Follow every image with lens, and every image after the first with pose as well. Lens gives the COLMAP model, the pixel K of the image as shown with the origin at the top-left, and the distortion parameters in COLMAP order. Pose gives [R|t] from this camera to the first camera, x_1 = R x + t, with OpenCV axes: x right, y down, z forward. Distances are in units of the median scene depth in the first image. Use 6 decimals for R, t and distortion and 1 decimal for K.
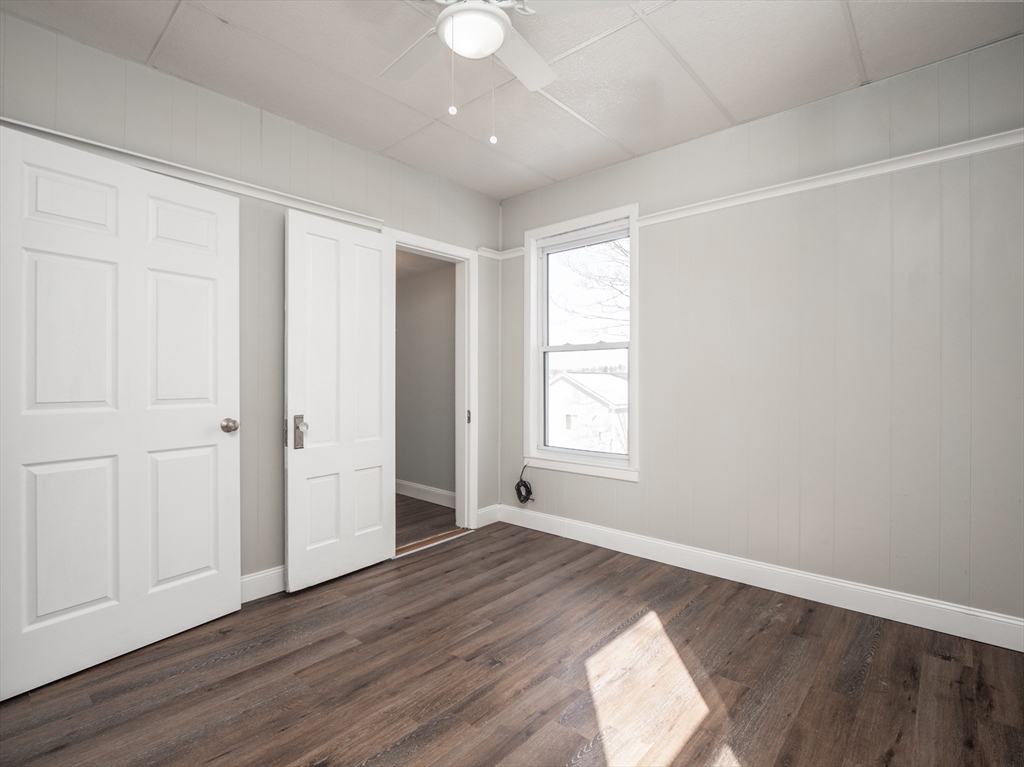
lens RADIAL K [[503.6, 0, 506.7], [0, 503.6, 380.5], [0, 0, 1]] dist [-0.003332, -0.000883]
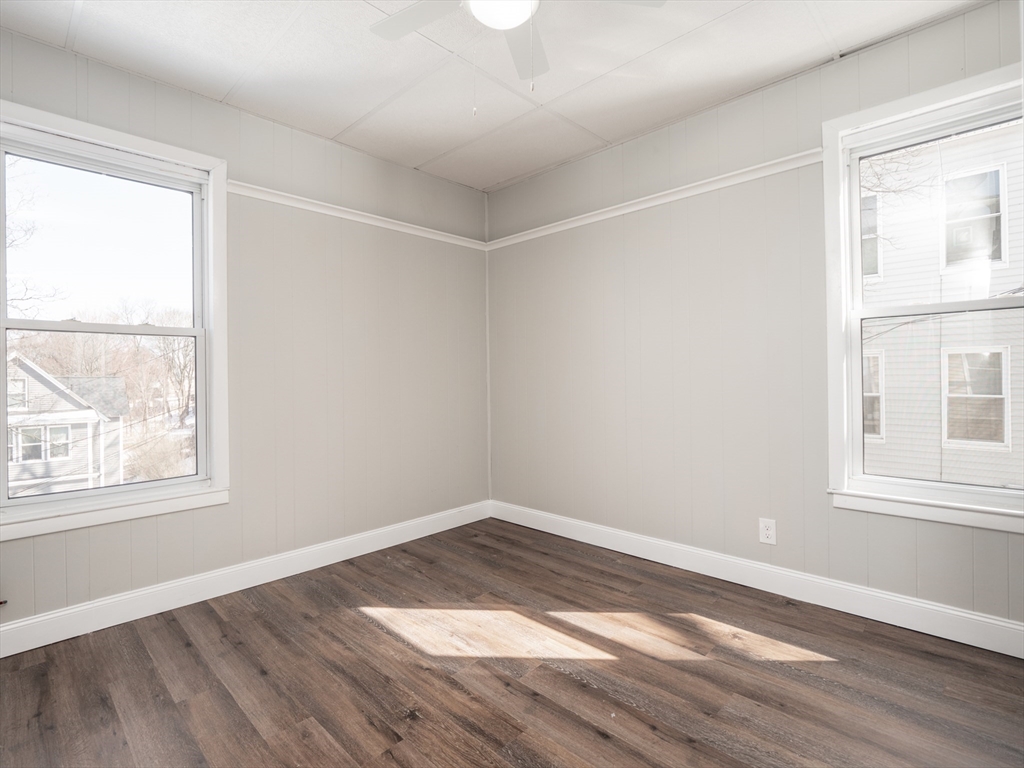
lens RADIAL K [[503.6, 0, 506.7], [0, 503.6, 381.0], [0, 0, 1]] dist [-0.003332, -0.000883]
pose [[0.040649, -0.010443, 0.999119, -0.847638], [0.012755, 0.999869, 0.009932, 0.002676], [-0.999092, 0.012340, 0.040777, 0.811701]]
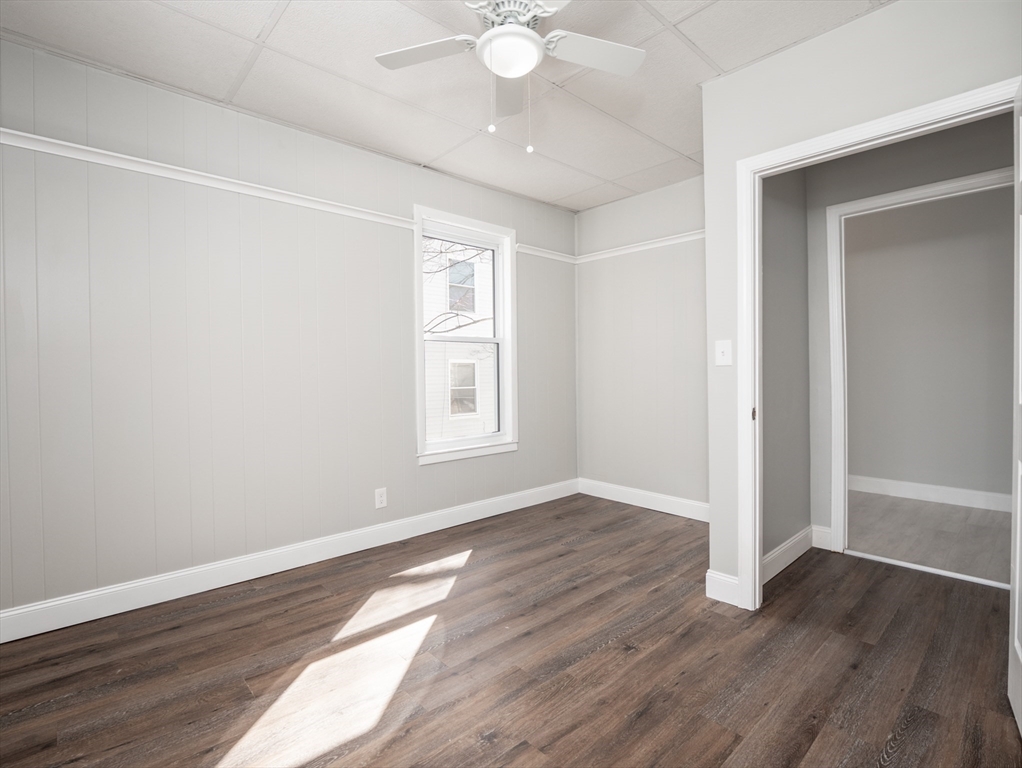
lens RADIAL K [[502.6, 0, 505.7], [0, 502.6, 381.0], [0, 0, 1]] dist [-0.003332, -0.000883]
pose [[-0.994775, 0.008027, 0.101776, -0.131786], [0.009720, 0.999822, 0.016151, 0.001989], [-0.101628, 0.017056, -0.994676, 1.770549]]
